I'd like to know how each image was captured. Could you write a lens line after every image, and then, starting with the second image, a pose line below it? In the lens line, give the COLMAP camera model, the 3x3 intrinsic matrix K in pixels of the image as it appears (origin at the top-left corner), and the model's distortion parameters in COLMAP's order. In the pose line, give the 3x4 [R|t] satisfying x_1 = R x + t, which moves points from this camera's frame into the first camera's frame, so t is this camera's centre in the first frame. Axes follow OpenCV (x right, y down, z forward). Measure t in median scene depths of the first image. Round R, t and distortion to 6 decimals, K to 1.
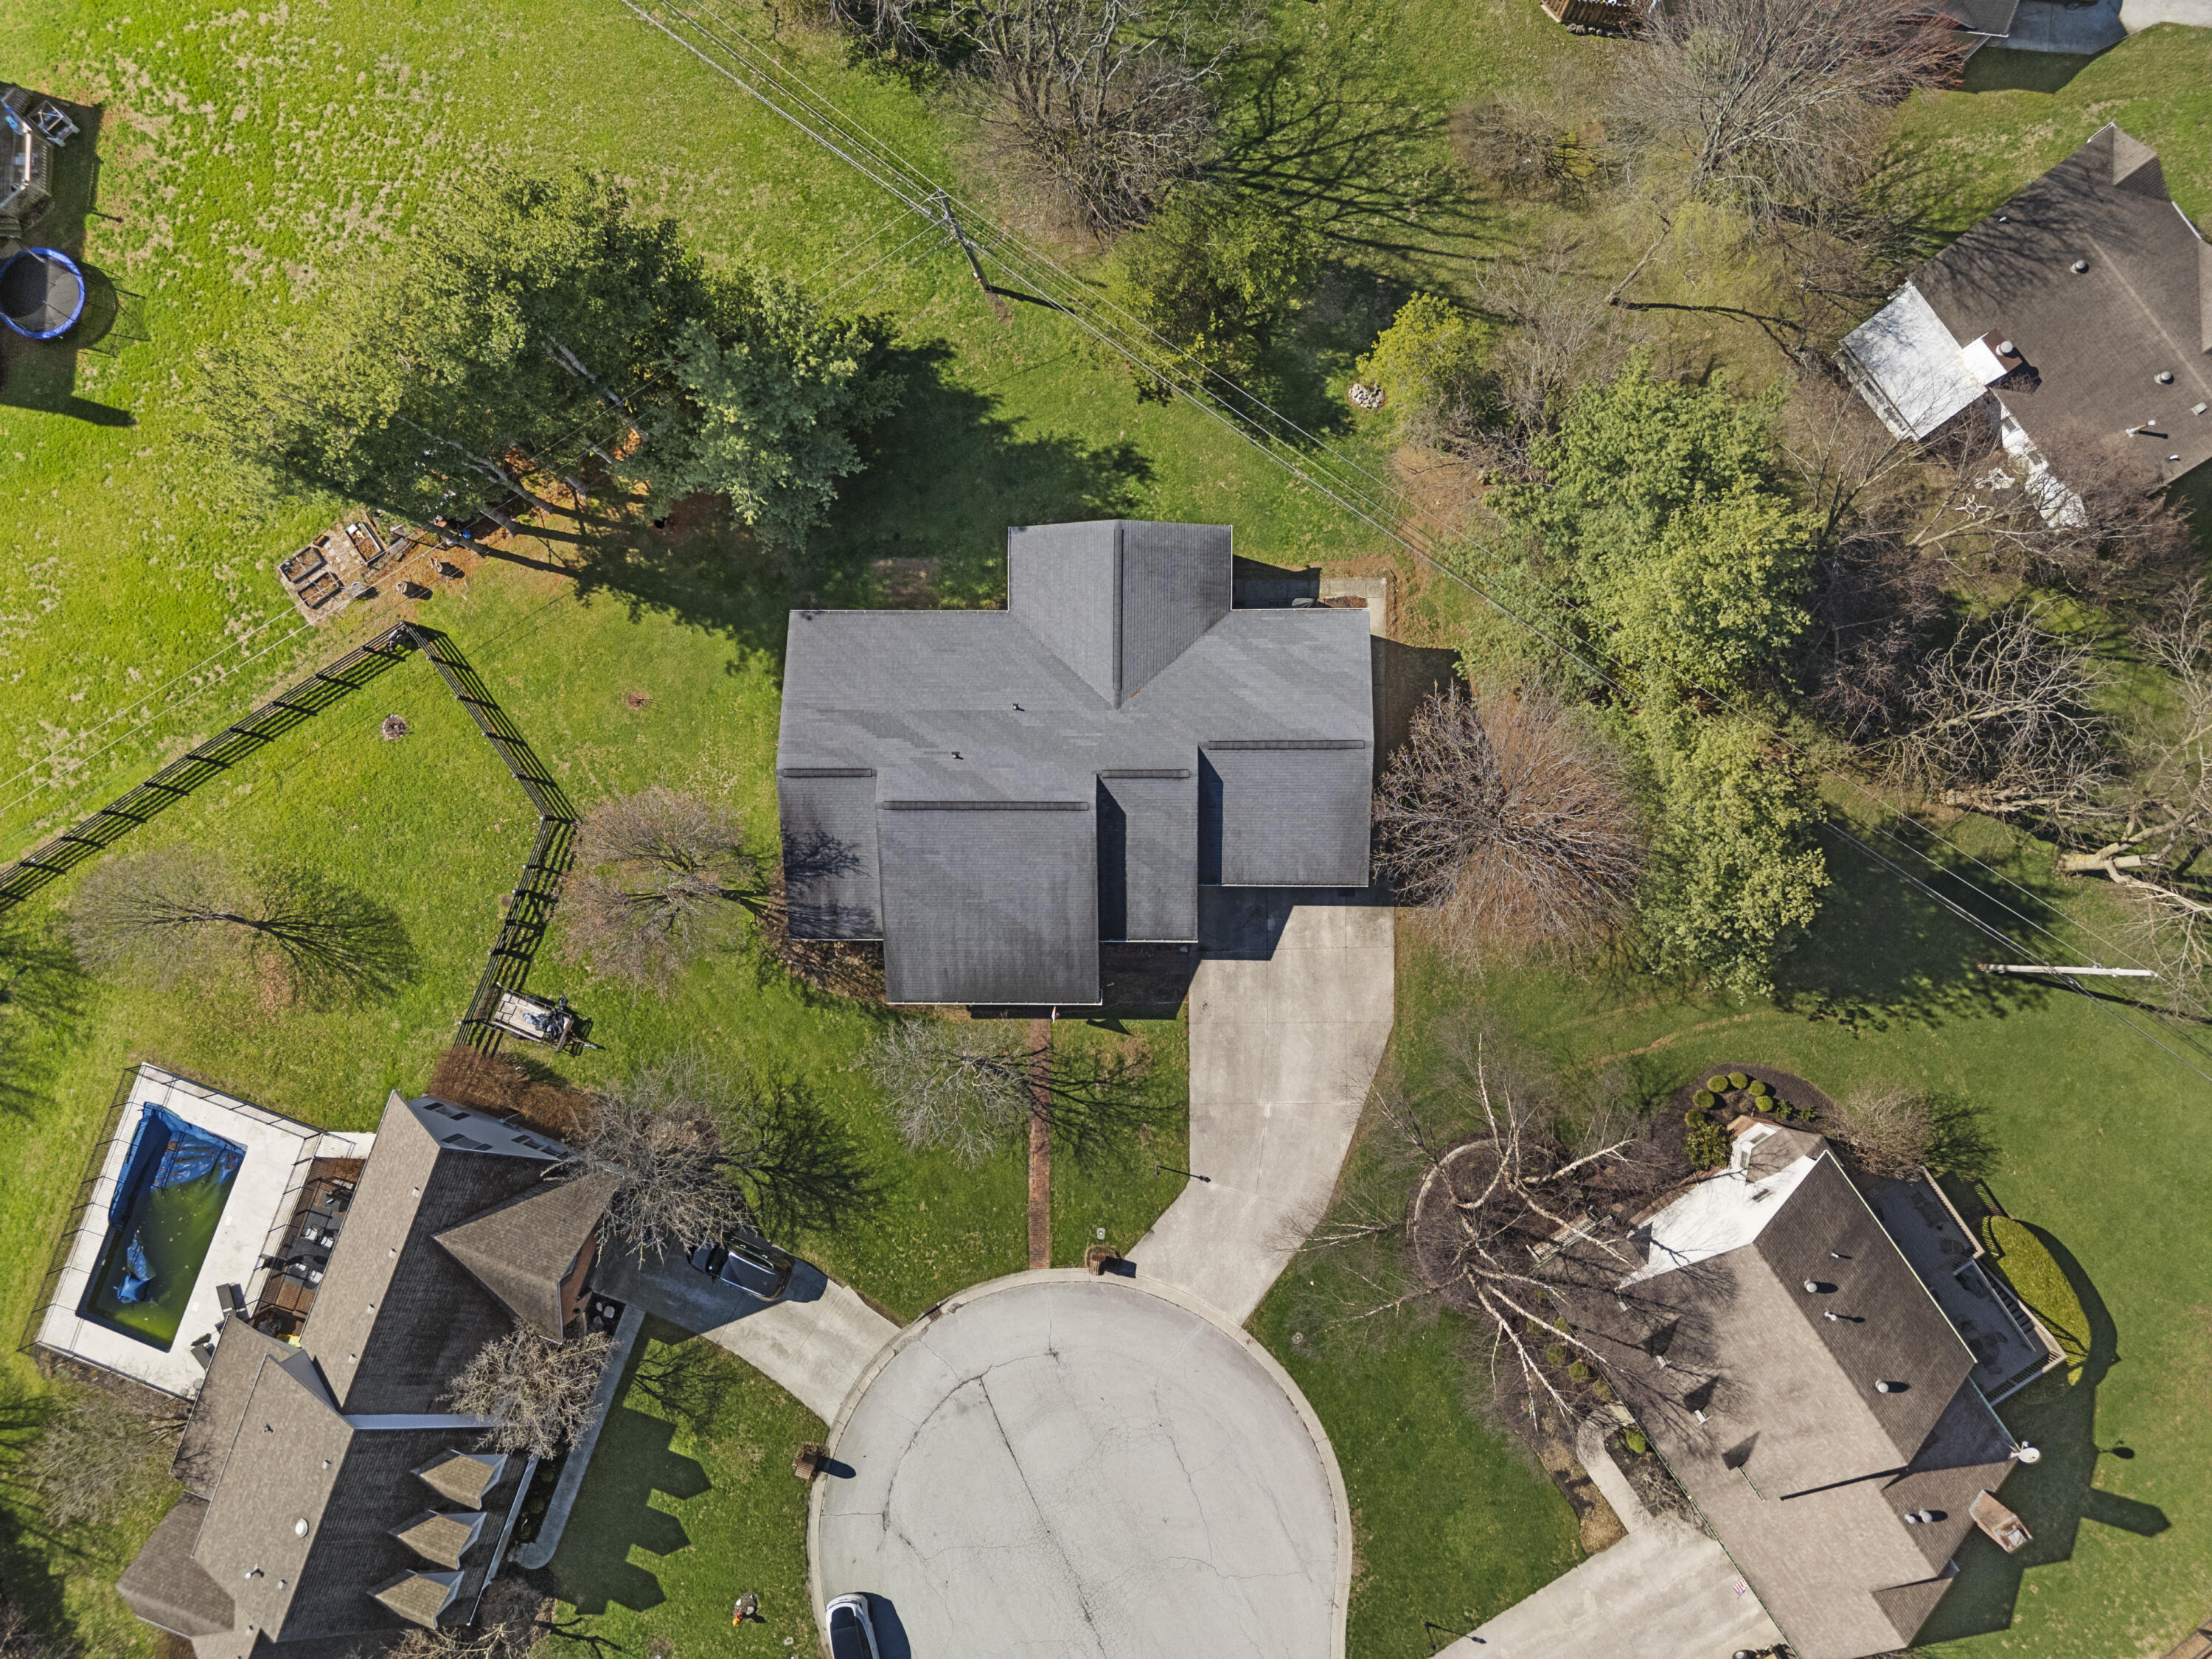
lens RADIAL K [[1561.4, 0, 1106.0], [0, 1561.4, 829.5], [0, 0, 1]] dist [0.057720, -0.044458]
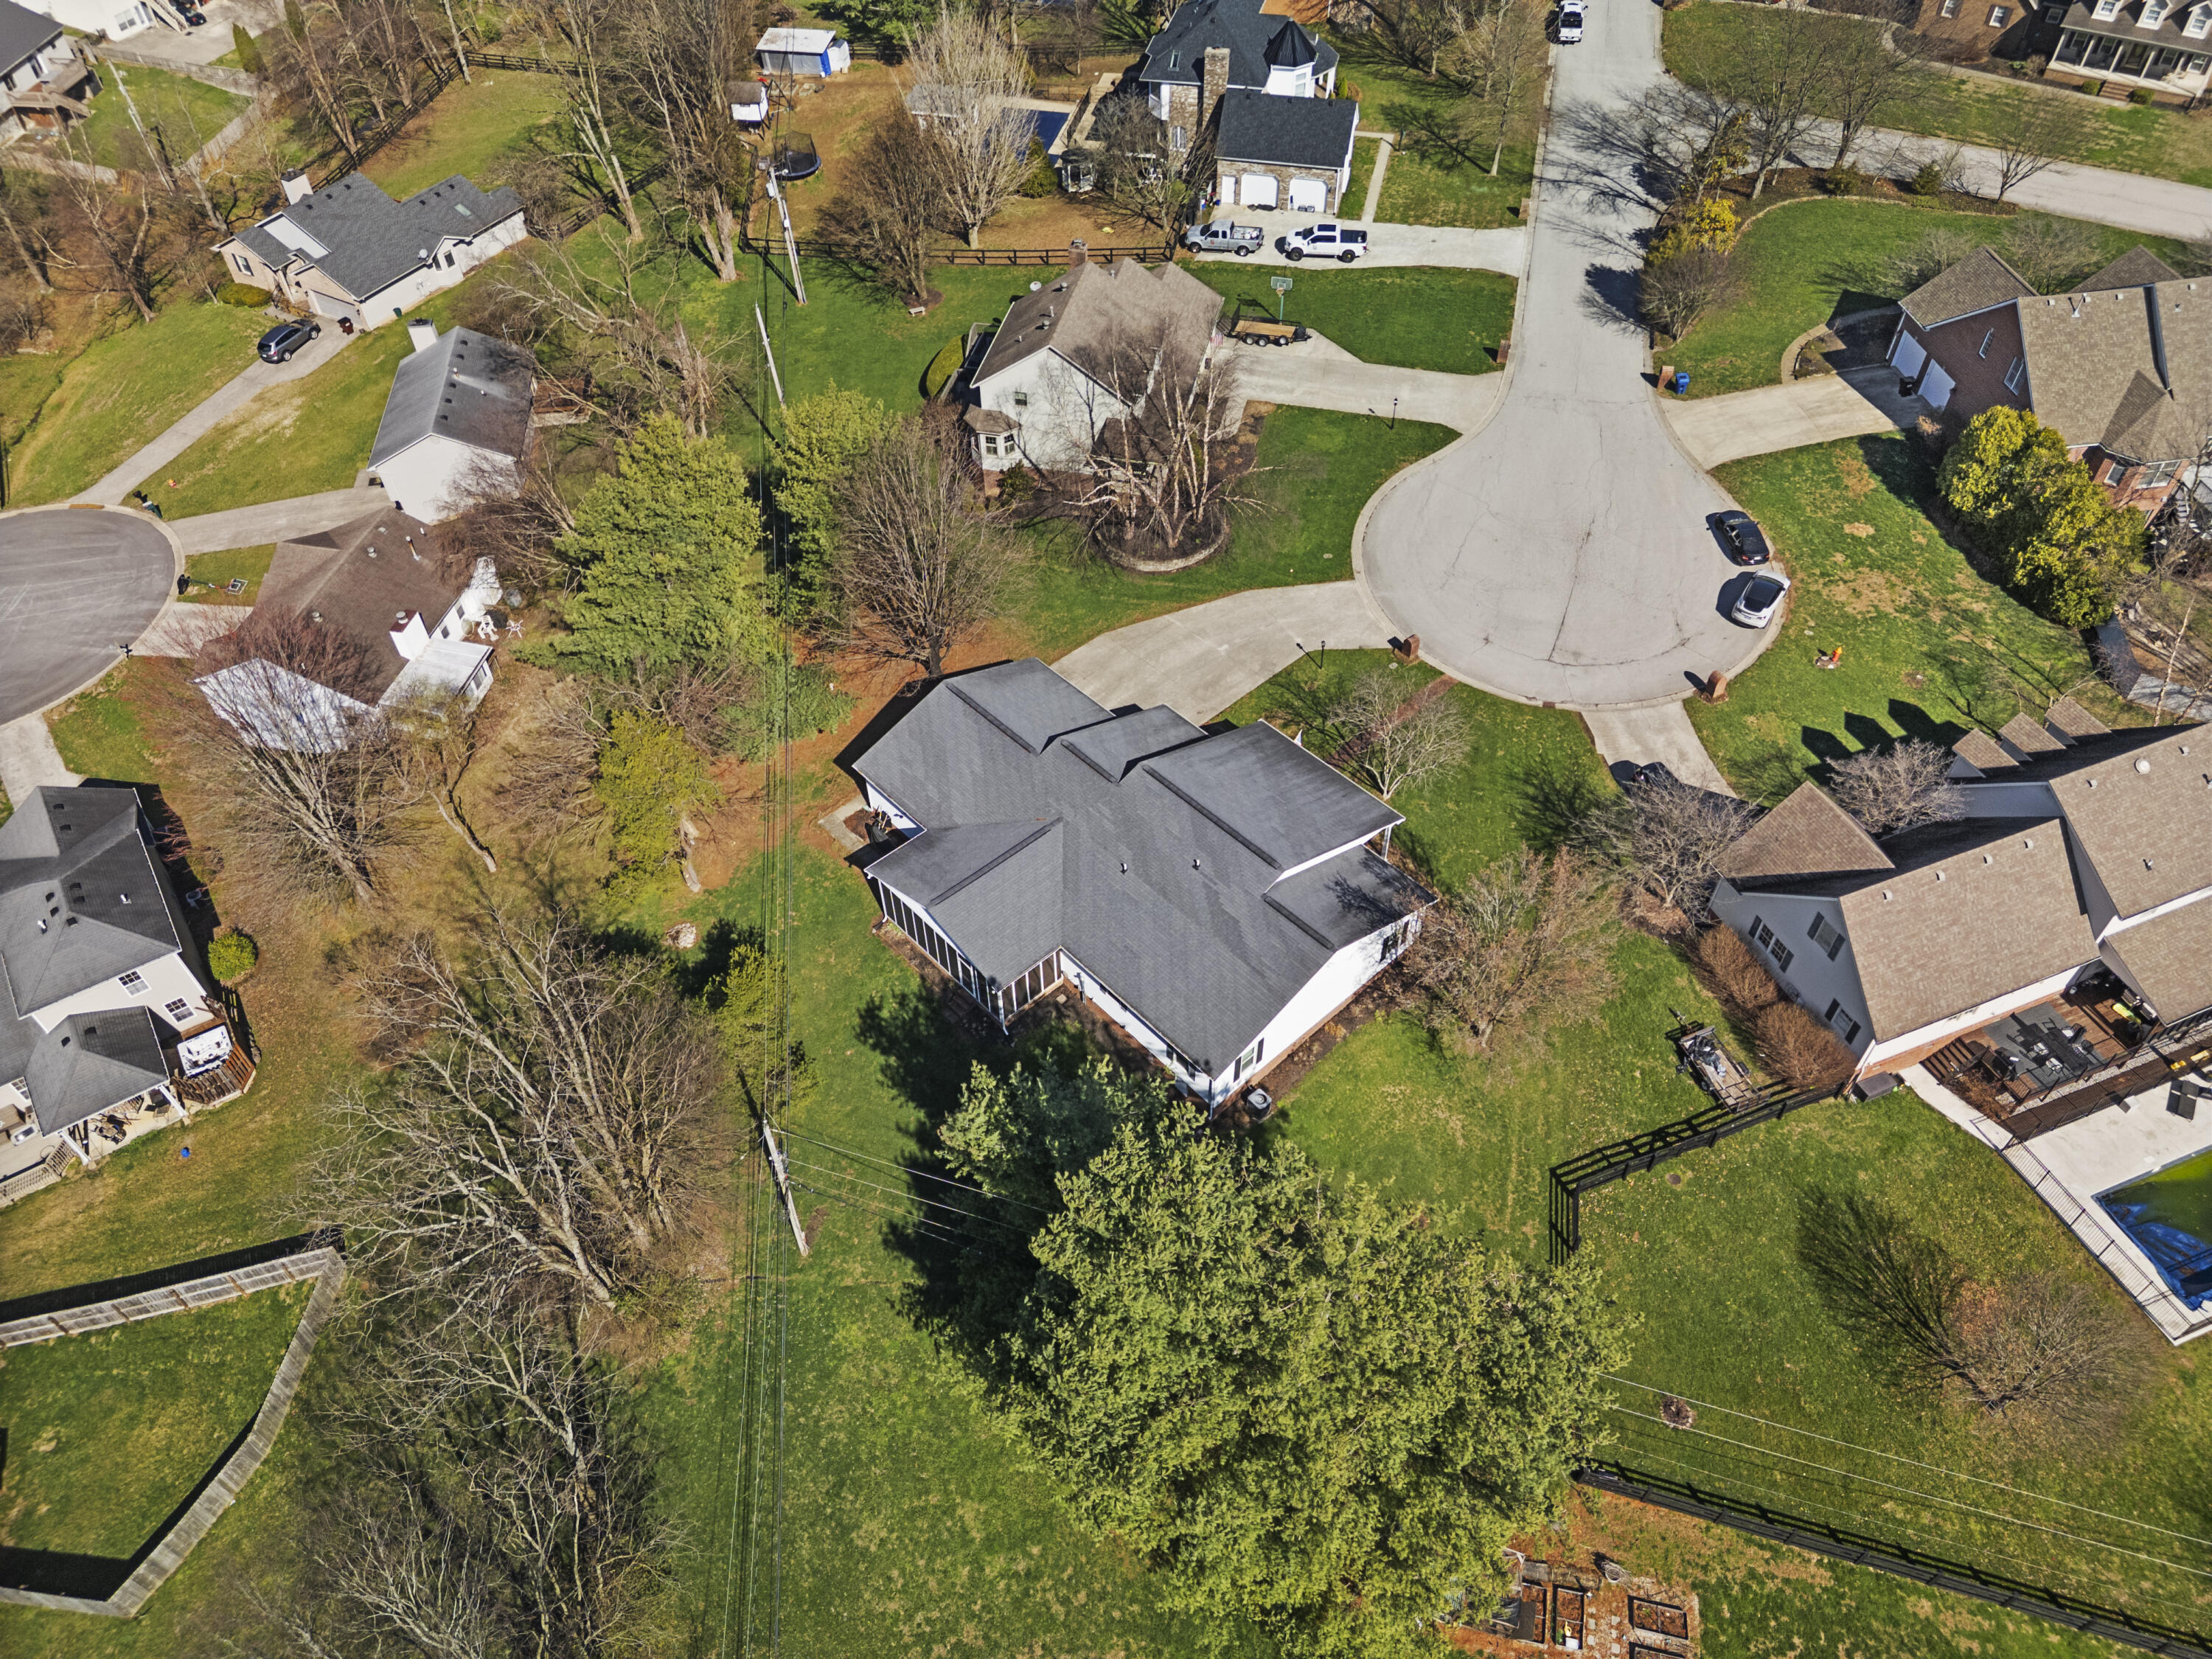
lens RADIAL K [[1550.9, 0, 1106.0], [0, 1550.9, 829.5], [0, 0, 1]] dist [0.083222, -0.088705]
pose [[-0.676987, -0.503024, 0.537267, -0.561195], [0.734868, -0.502360, 0.455635, -0.517979], [0.040706, 0.703279, 0.709748, 0.219036]]
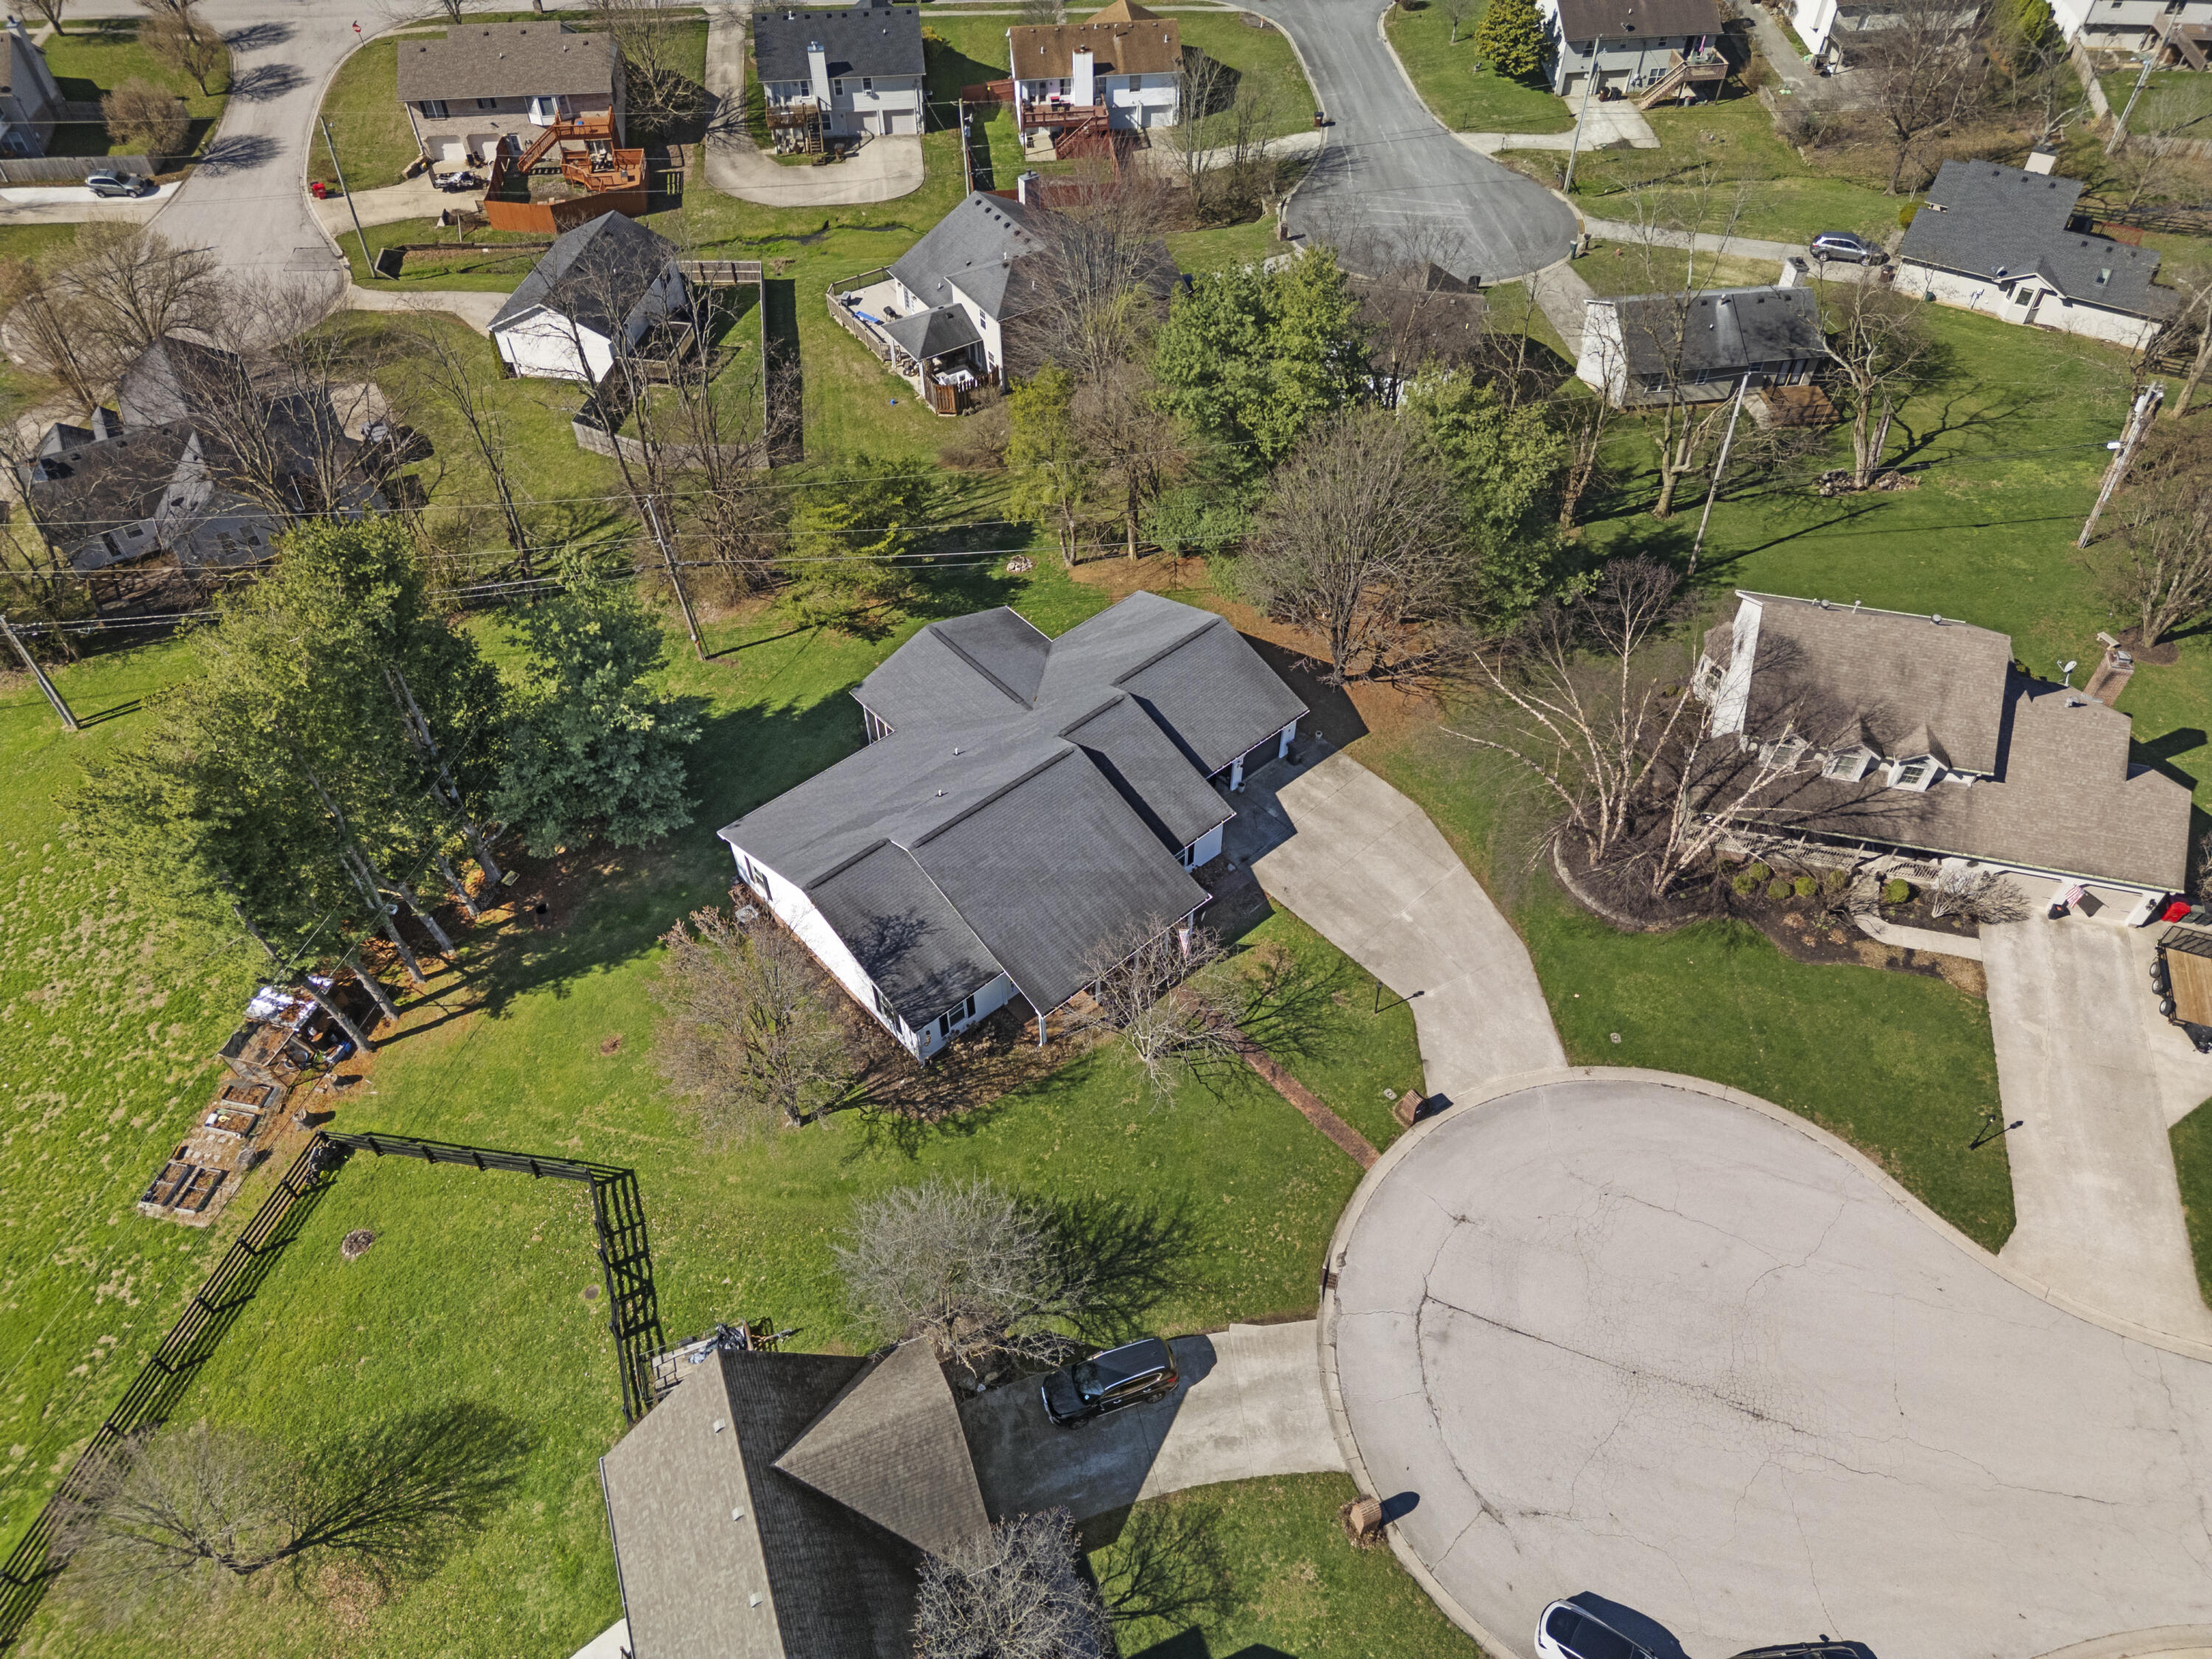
lens RADIAL K [[1550.9, 0, 1106.0], [0, 1550.9, 829.5], [0, 0, 1]] dist [0.083222, -0.088705]
pose [[0.745569, -0.460367, 0.481861, -0.478762], [0.665333, 0.555639, -0.498596, 0.505053], [-0.038204, 0.692335, 0.720564, 0.258625]]
